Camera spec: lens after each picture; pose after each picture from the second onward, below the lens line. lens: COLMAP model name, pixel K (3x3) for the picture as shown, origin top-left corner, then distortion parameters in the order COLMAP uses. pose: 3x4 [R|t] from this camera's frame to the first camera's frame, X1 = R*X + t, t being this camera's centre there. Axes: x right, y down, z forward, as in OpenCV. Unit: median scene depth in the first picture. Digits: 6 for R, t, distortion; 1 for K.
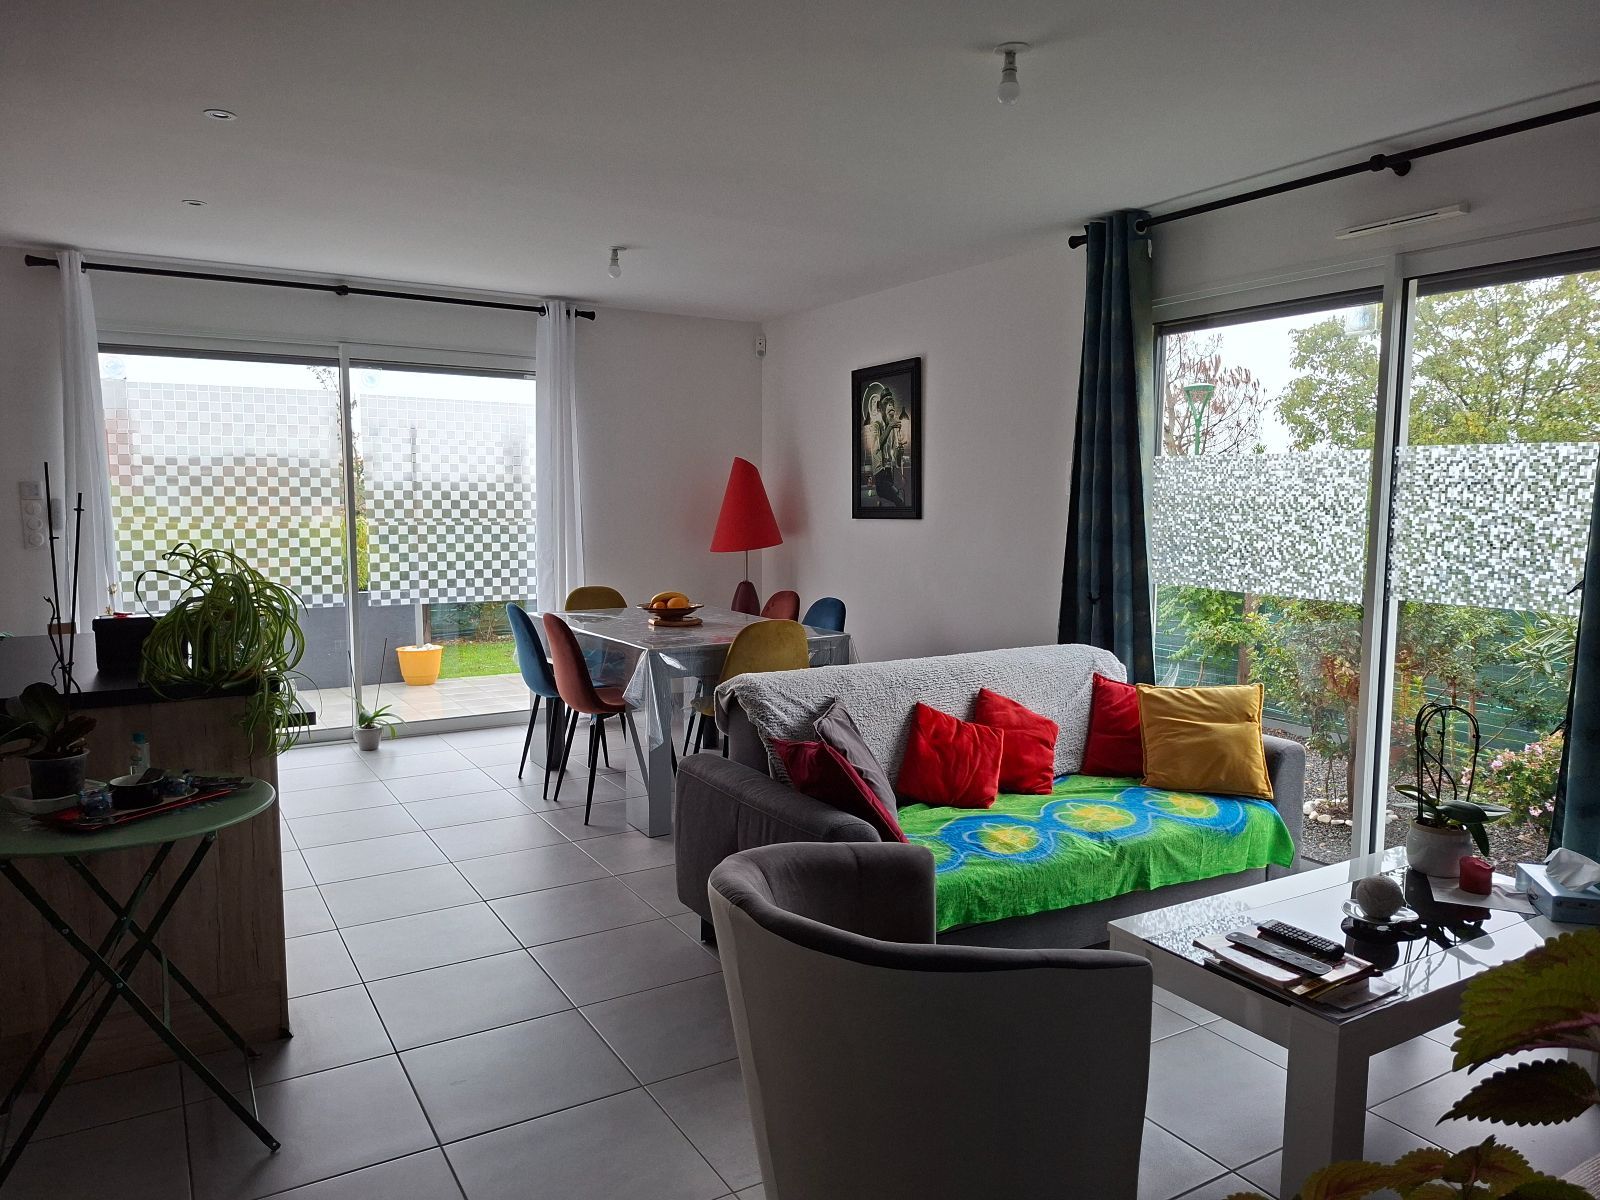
lens RADIAL K [[1098.9, 0, 800.0], [0, 1098.9, 600.0], [0, 0, 1]] dist [0.111216, -0.143683]
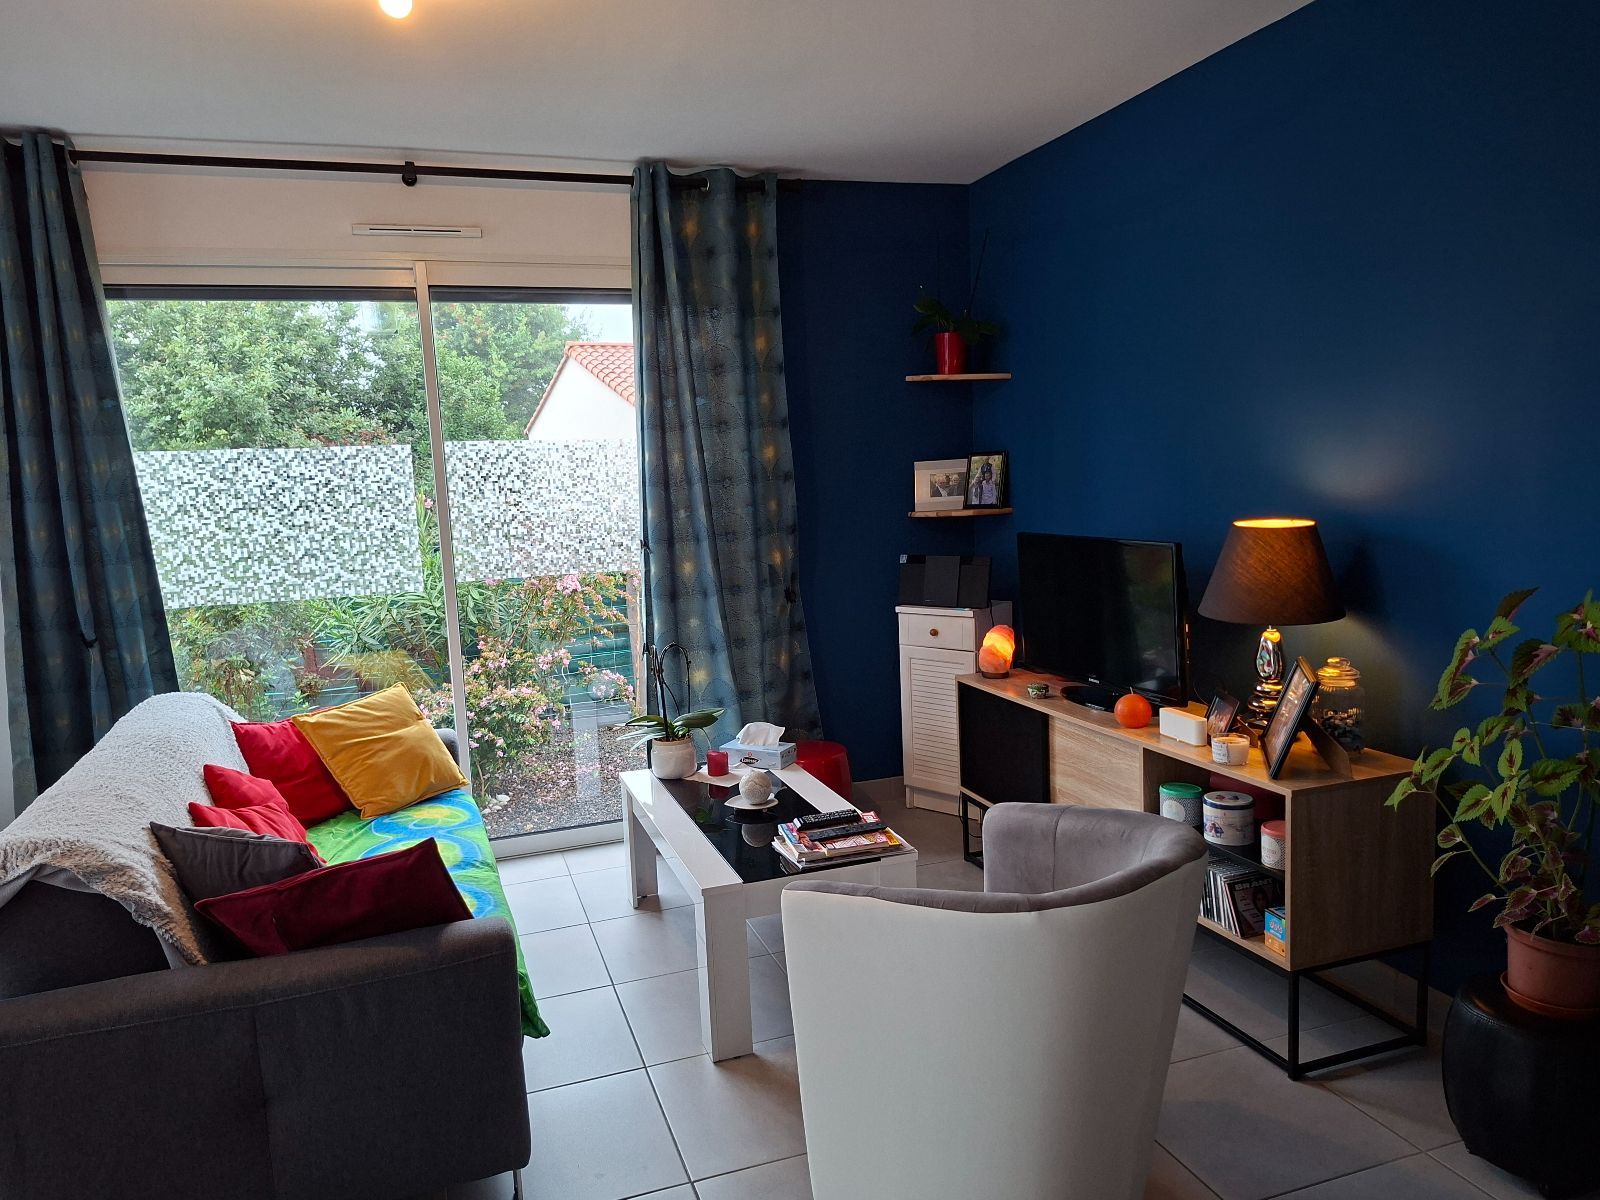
lens RADIAL K [[1098.9, 0, 800.0], [0, 1098.9, 600.0], [0, 0, 1]] dist [0.111216, -0.143683]
pose [[0.204051, -0.130963, 0.970161, -0.449795], [0.139687, 0.984766, 0.103555, -0.047907], [-0.968943, 0.114389, 0.219236, 0.433498]]
